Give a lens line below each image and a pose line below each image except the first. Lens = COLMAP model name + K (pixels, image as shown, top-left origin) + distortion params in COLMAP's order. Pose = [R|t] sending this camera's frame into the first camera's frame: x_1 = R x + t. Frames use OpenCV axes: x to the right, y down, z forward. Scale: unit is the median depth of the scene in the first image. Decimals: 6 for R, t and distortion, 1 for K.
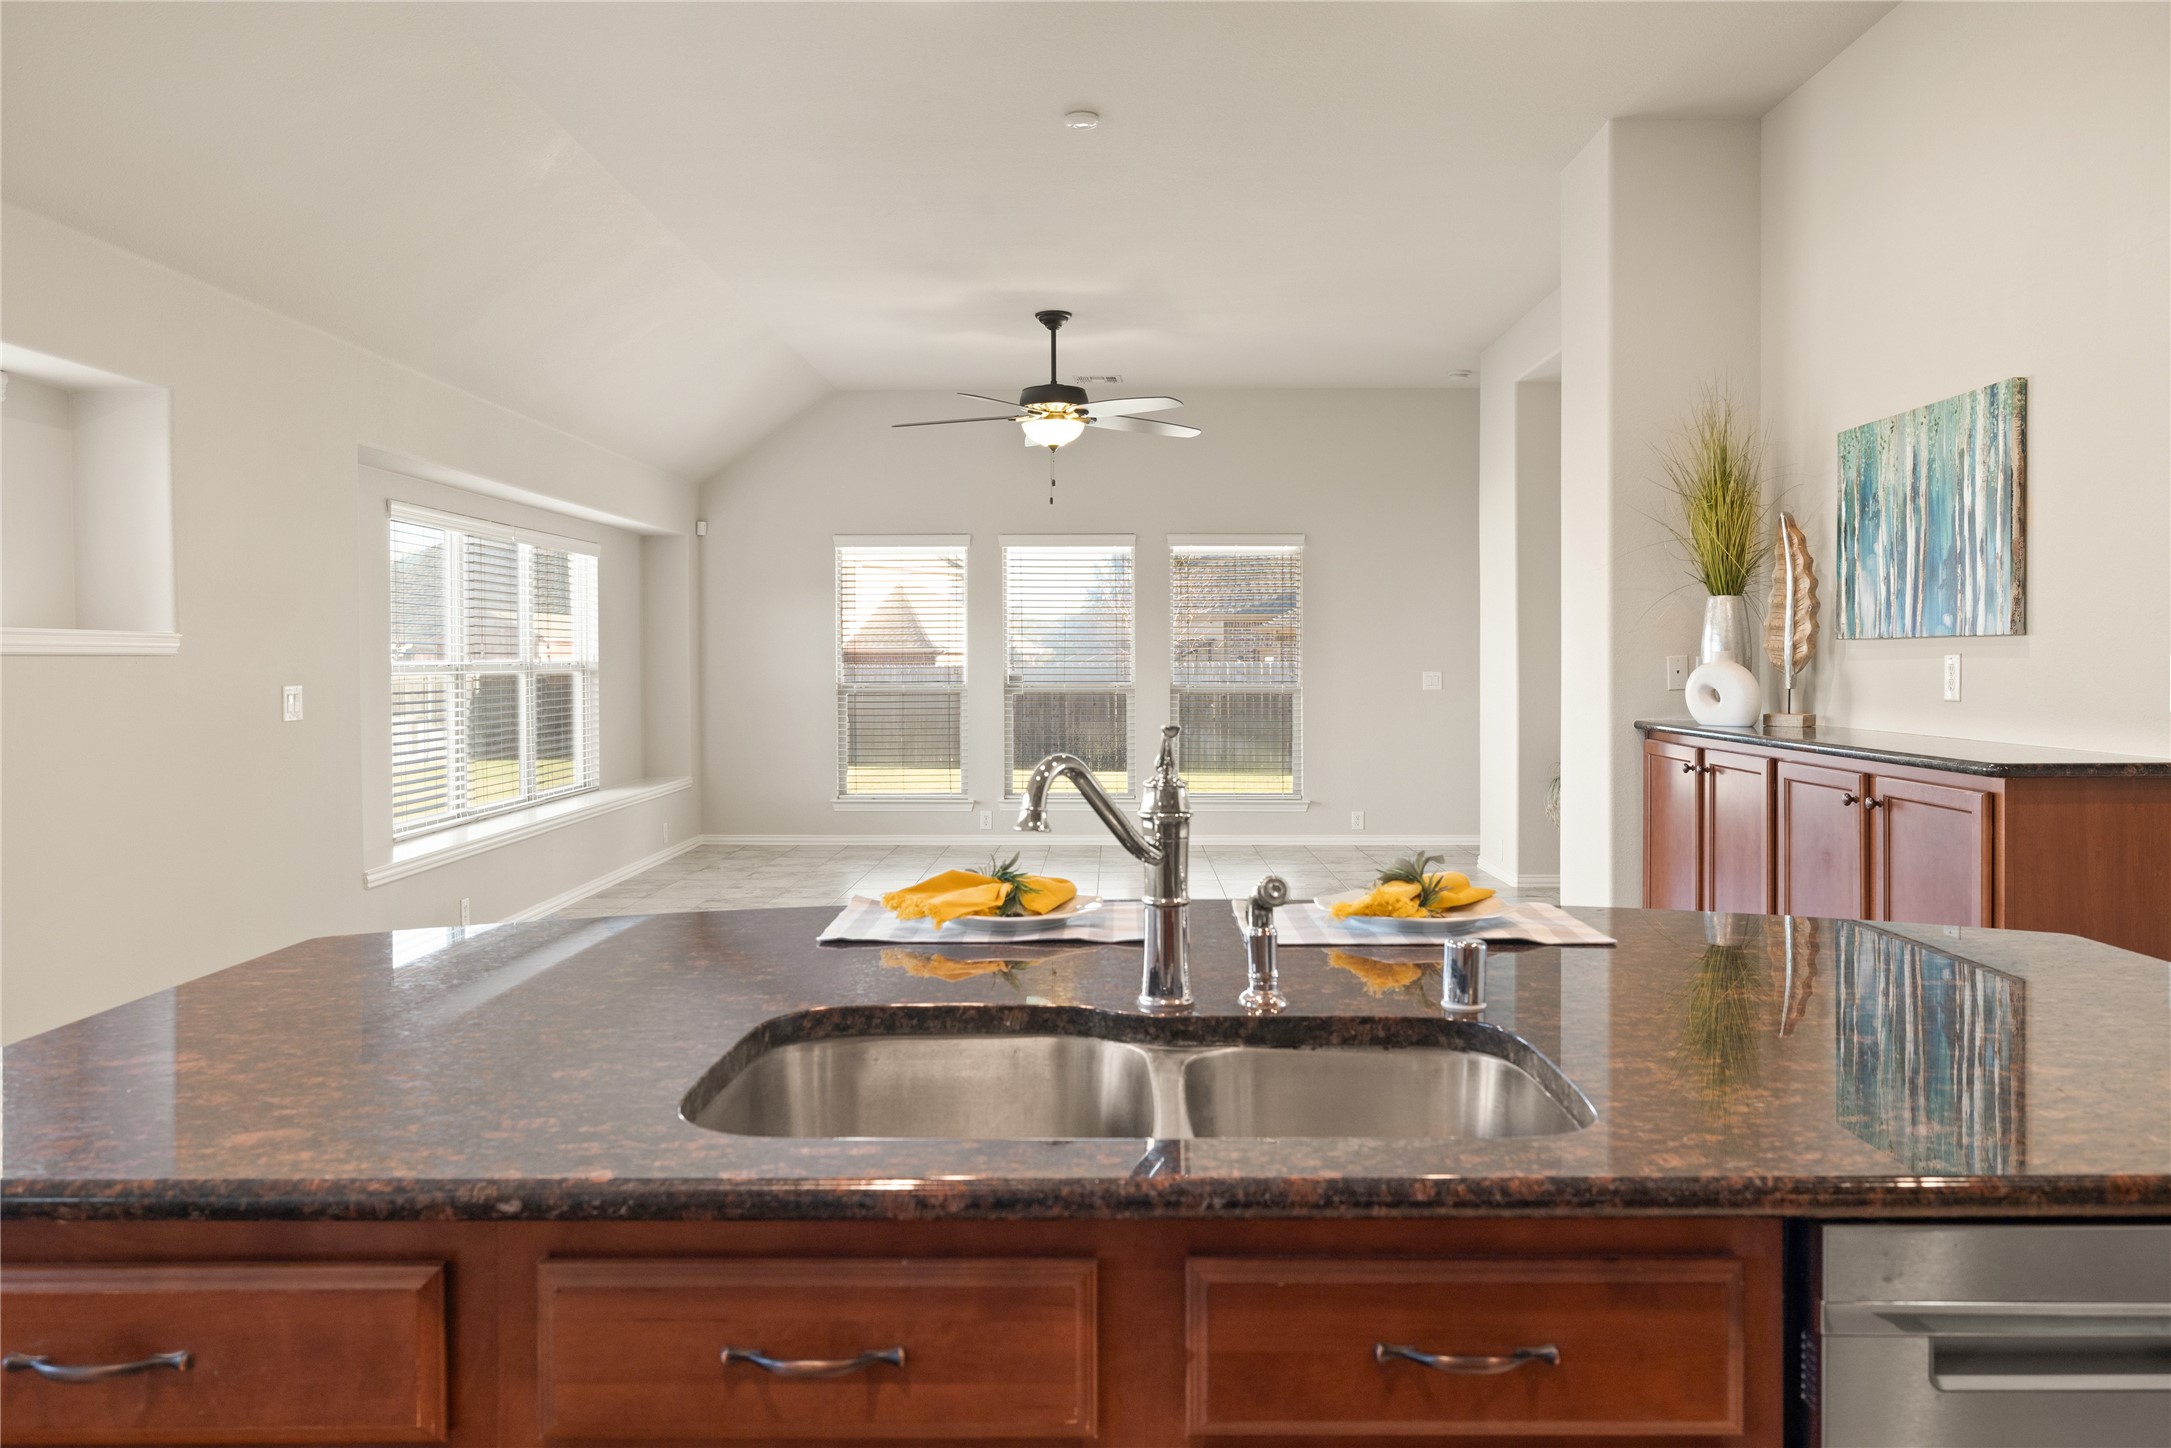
lens RADIAL K [[1574.1, 0, 1086.7], [0, 1574.1, 682.7], [0, 0, 1]] dist [0.000205, 0.000566]
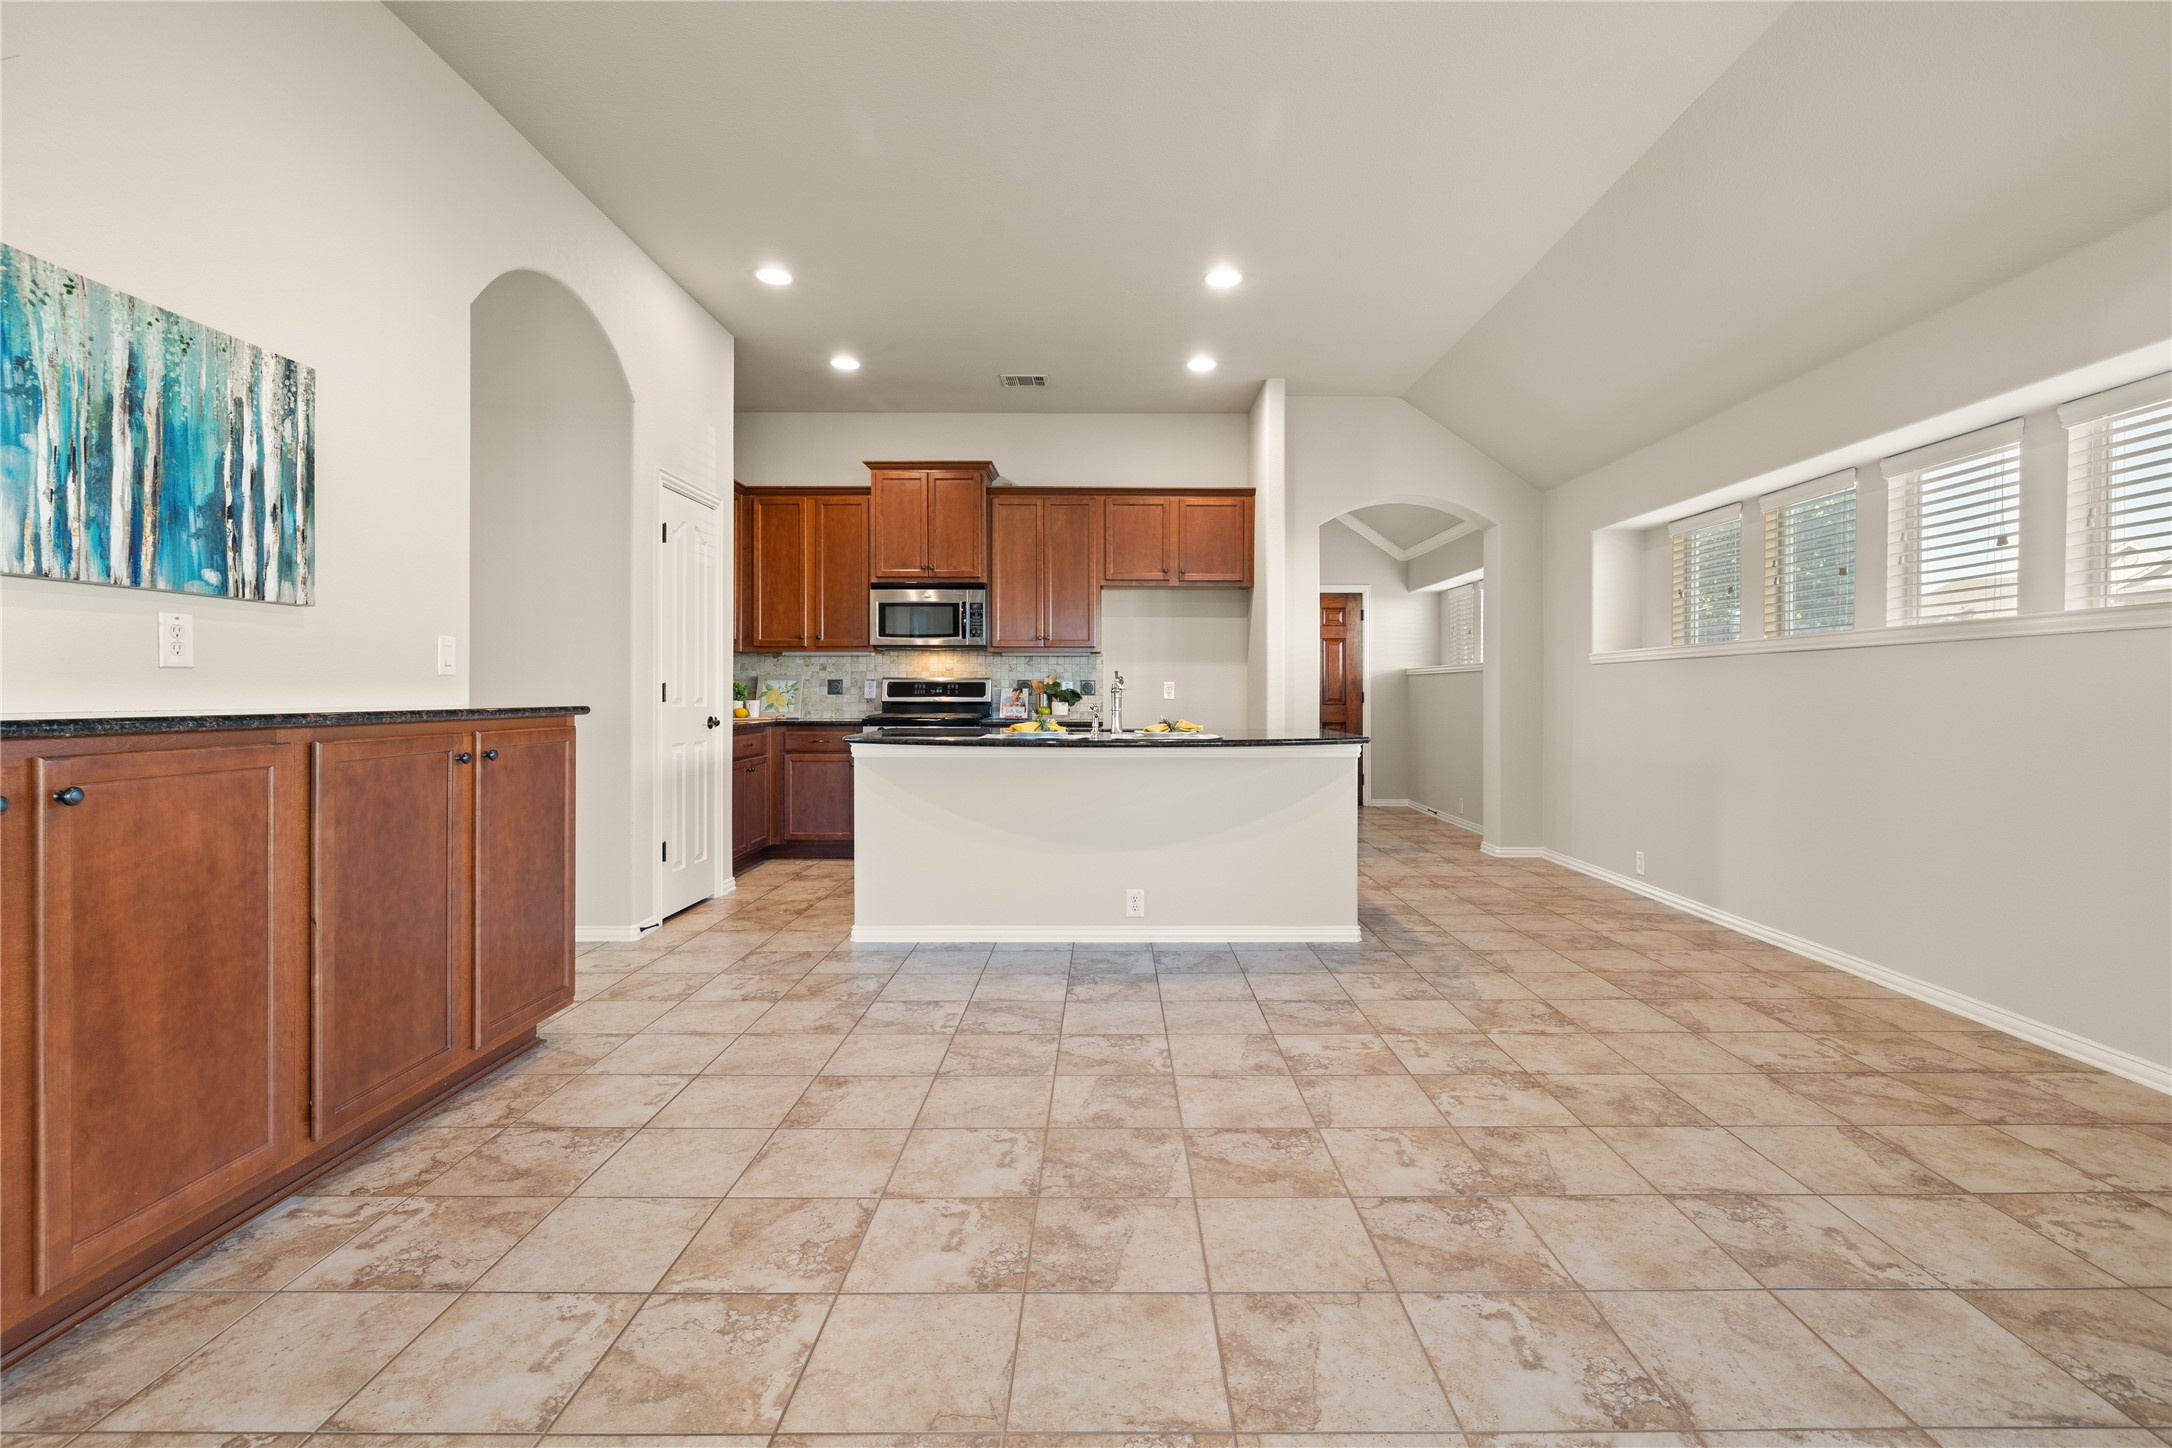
lens RADIAL K [[983.3, 0, 1112.9], [0, 983.3, 694.9], [0, 0, 1]] dist [-0.004434, 0.001008]
pose [[-0.999861, -0.000508, -0.016664, 0.053973], [-0.000790, 0.999857, 0.016897, 0.019841], [0.016653, 0.016908, -0.999718, 1.801113]]
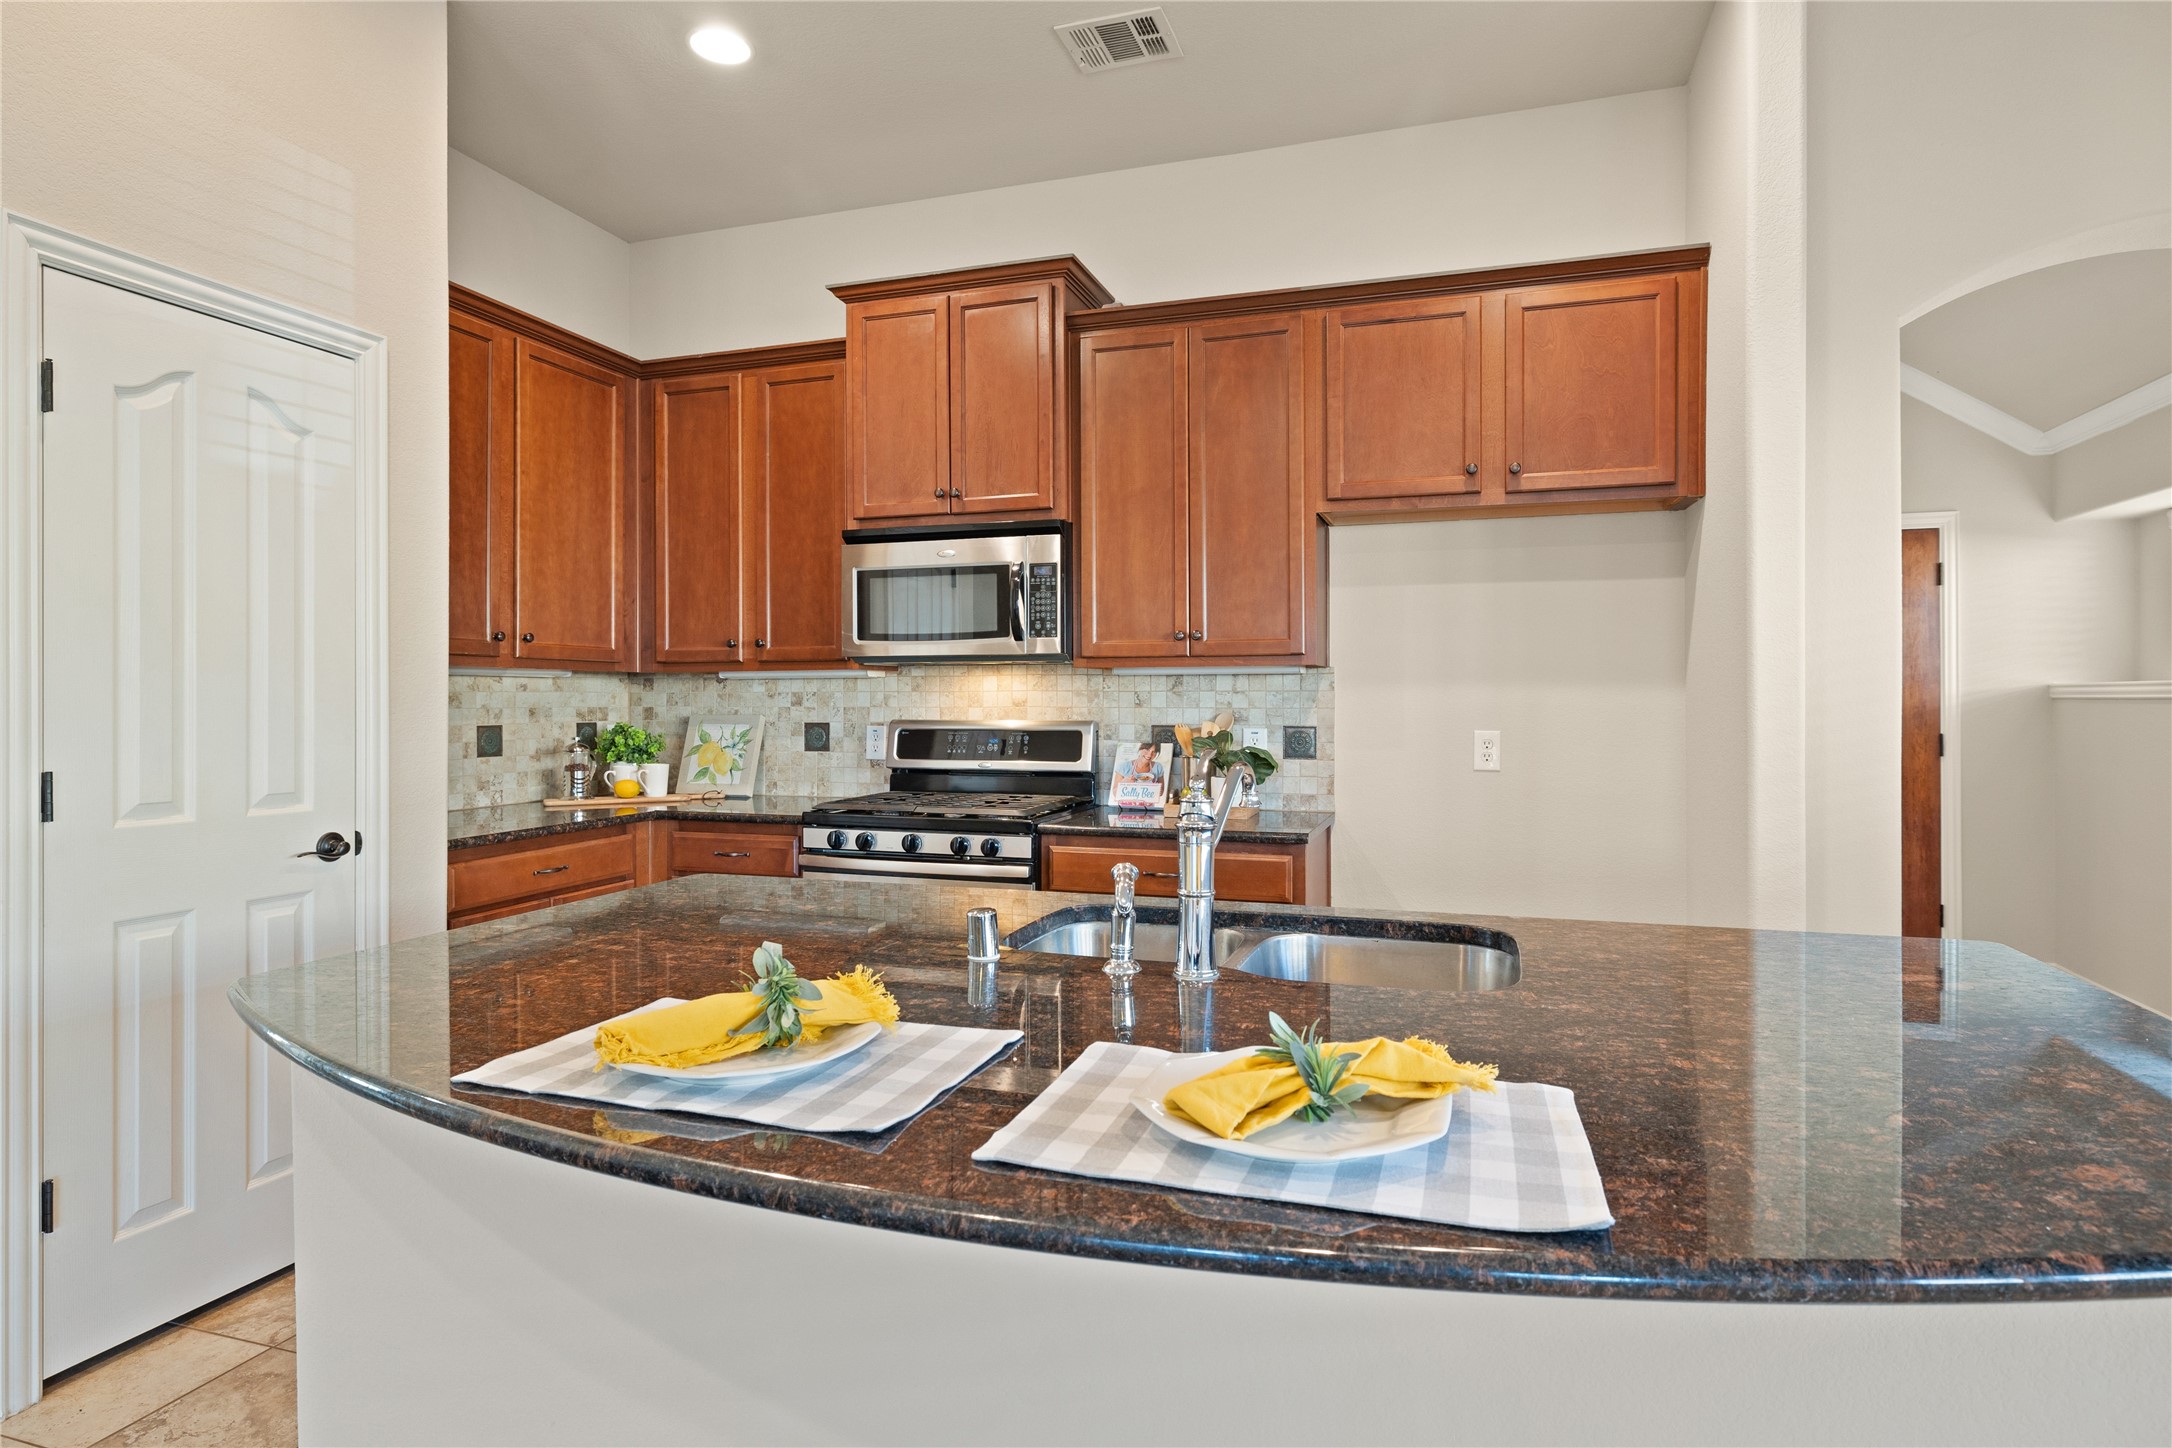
lens RADIAL K [[1153.4, 0, 1098.9], [0, 1153.4, 701.6], [0, 0, 1]] dist [0.000139, 0.000136]
pose [[-0.955073, 0.002077, 0.296362, -0.066284], [0.006502, 0.999882, 0.013945, -0.014454], [-0.296298, 0.015246, -0.954974, 0.895317]]
